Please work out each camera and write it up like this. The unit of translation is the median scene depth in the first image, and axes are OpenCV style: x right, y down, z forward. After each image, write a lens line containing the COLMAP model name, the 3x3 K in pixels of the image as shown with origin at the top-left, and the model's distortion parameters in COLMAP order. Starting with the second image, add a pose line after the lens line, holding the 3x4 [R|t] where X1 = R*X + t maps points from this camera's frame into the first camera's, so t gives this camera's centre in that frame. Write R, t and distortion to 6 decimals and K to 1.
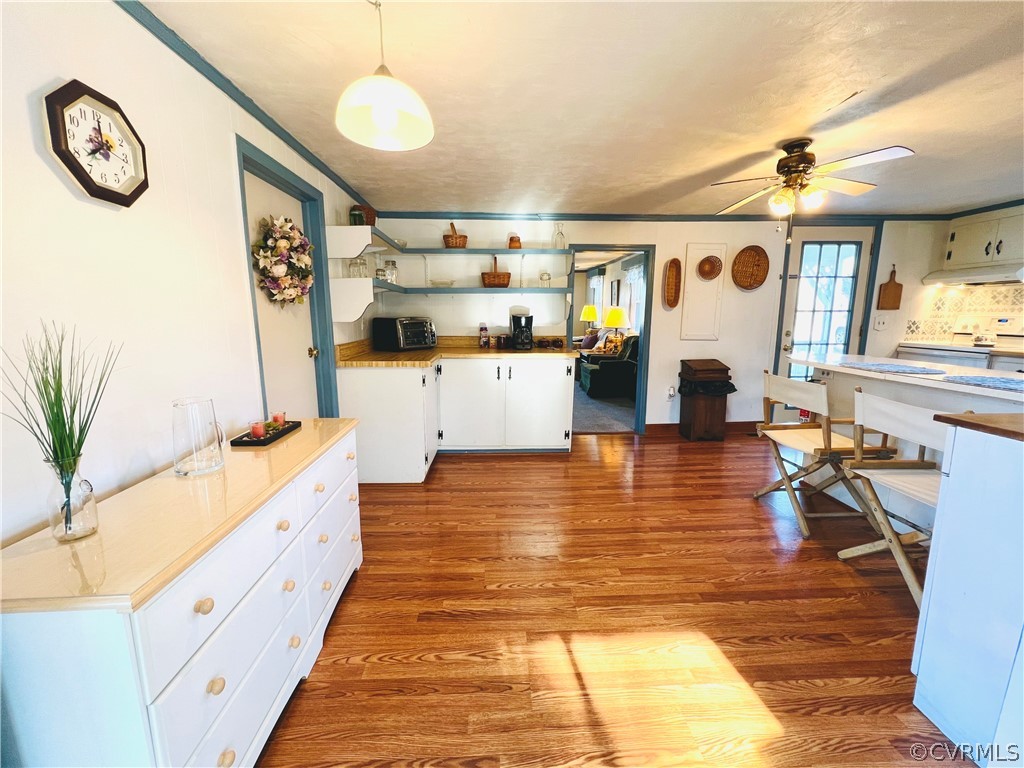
lens RADIAL K [[410.5, 0, 510.1], [0, 410.5, 382.4], [0, 0, 1]] dist [-0.001967, -0.000135]
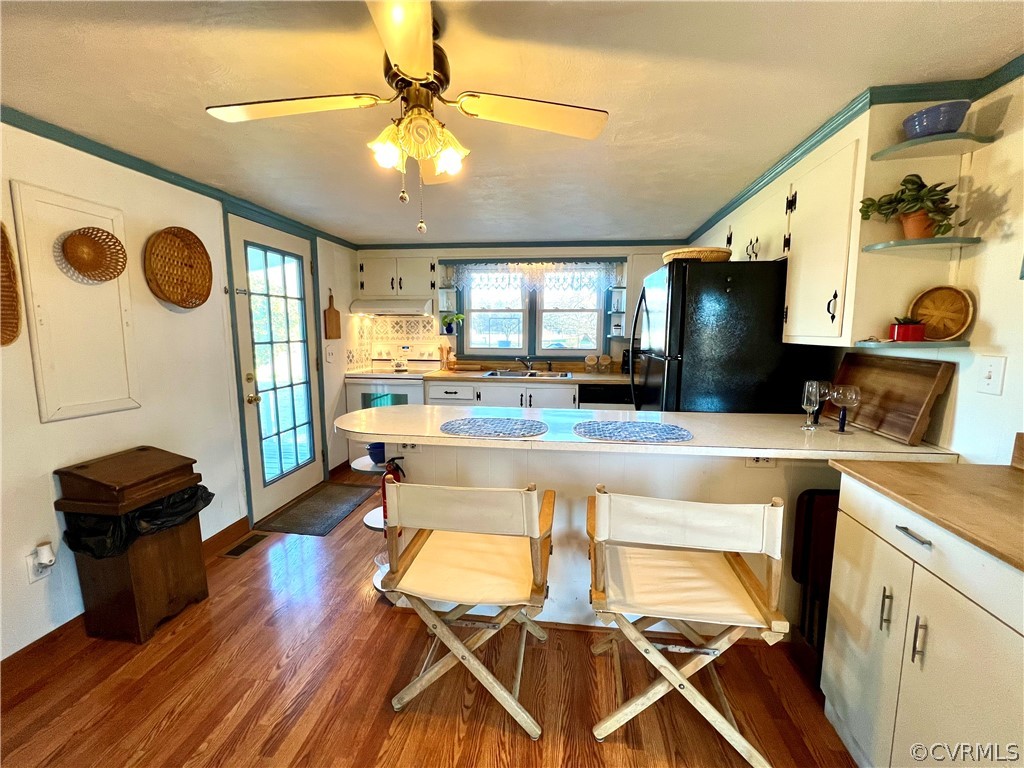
lens RADIAL K [[410.5, 0, 514.6], [0, 410.5, 383.0], [0, 0, 1]] dist [-0.001967, -0.000135]
pose [[0.170622, -0.121042, 0.977874, 0.108327], [0.156736, 0.983124, 0.094344, -0.108453], [-0.972791, 0.137171, 0.186714, 0.476025]]
